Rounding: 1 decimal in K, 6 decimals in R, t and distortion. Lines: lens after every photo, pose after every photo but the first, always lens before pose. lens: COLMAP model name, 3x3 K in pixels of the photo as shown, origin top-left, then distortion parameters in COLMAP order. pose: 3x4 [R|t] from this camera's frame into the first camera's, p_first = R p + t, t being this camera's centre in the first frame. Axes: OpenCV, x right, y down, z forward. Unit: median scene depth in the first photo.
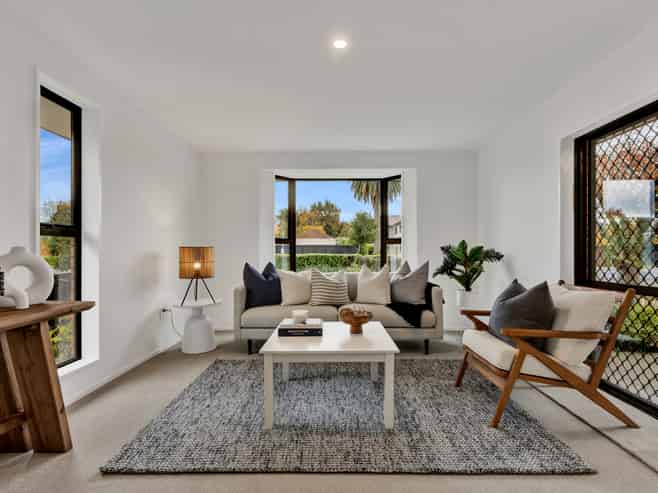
lens RADIAL K [[330.4, 0, 329.0], [0, 330.4, 246.5], [0, 0, 1]] dist [0.003477, 0.000348]
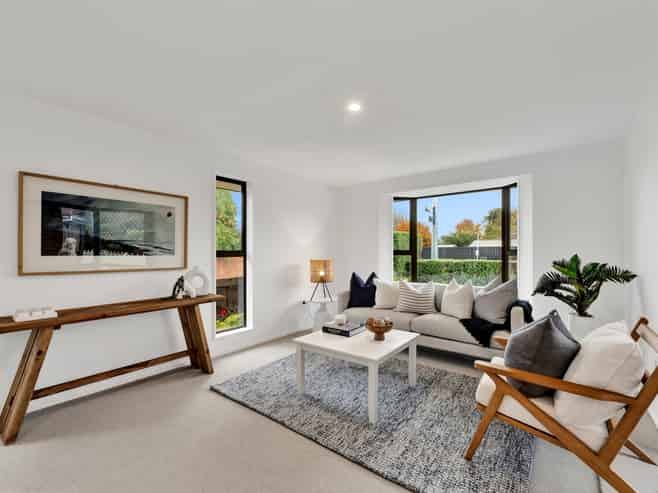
lens RADIAL K [[296.4, 0, 342.5], [0, 296.4, 245.9], [0, 0, 1]] dist [0.004529, 0.000194]
pose [[0.801861, -0.014022, -0.597346, 0.436595], [0.013272, 0.999896, -0.005655, -0.051344], [0.597363, -0.003393, 0.801964, 0.042970]]
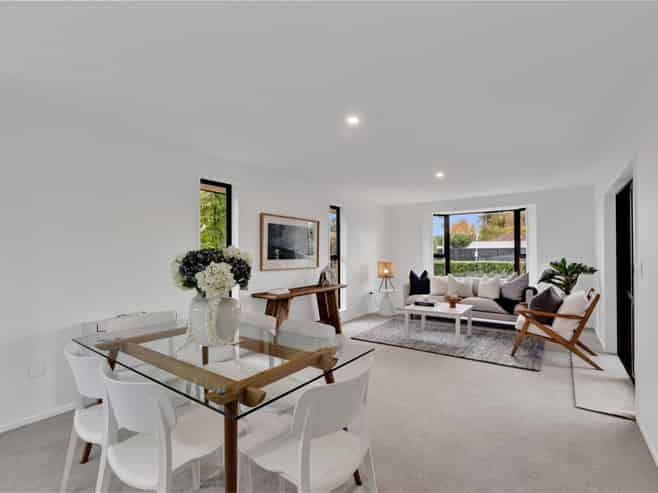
lens RADIAL K [[330.4, 0, 329.0], [0, 330.4, 246.5], [0, 0, 1]] dist [0.003477, 0.000348]
pose [[0.822410, -0.013122, -0.568744, 0.440882], [0.014260, 0.999895, -0.002449, -0.089747], [0.568717, -0.006096, 0.822511, -0.803993]]
